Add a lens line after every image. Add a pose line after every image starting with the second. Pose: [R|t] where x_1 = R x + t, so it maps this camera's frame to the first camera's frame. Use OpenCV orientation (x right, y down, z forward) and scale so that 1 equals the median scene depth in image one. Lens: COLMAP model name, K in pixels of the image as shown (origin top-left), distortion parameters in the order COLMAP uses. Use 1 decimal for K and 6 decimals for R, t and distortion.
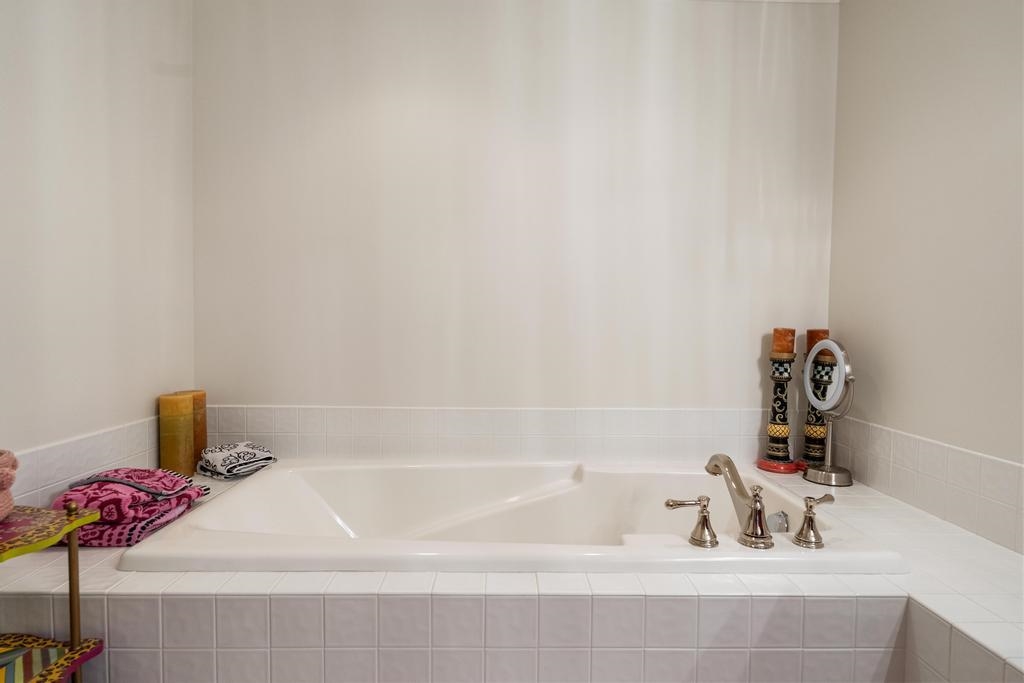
lens RADIAL K [[587.7, 0, 510.9], [0, 587.7, 343.7], [0, 0, 1]] dist [0.002221, 0.000569]
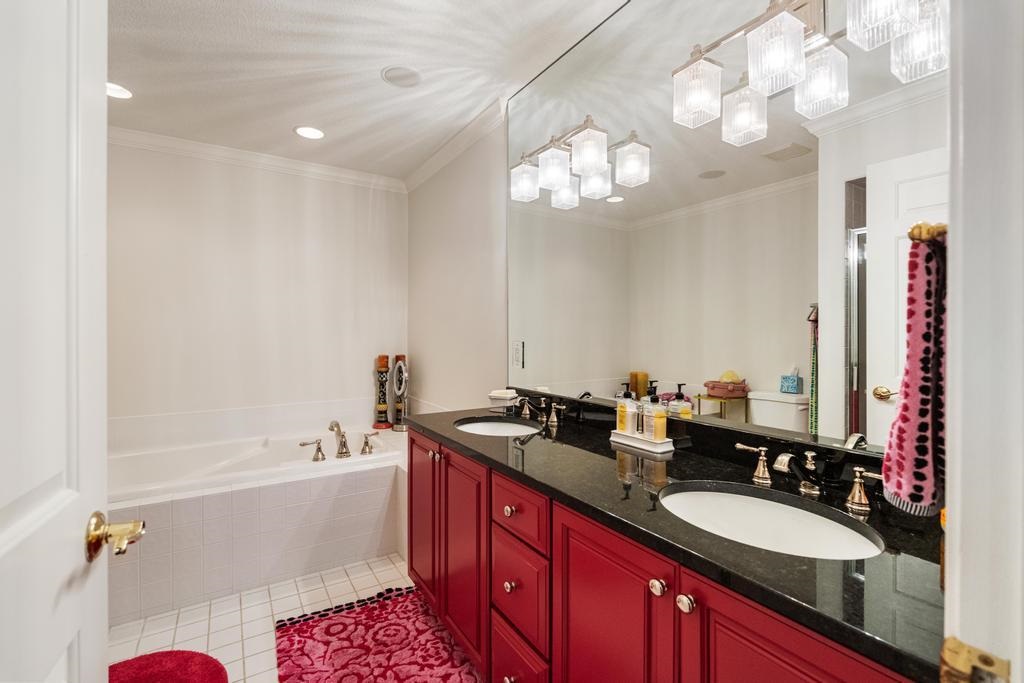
lens RADIAL K [[450.6, 0, 506.7], [0, 450.6, 333.3], [0, 0, 1]] dist [-0.001857, -0.000588]
pose [[0.847967, -0.011220, 0.529931, 0.014709], [0.030941, 0.999119, -0.028357, -0.044907], [-0.529146, 0.040442, 0.847567, -0.515347]]
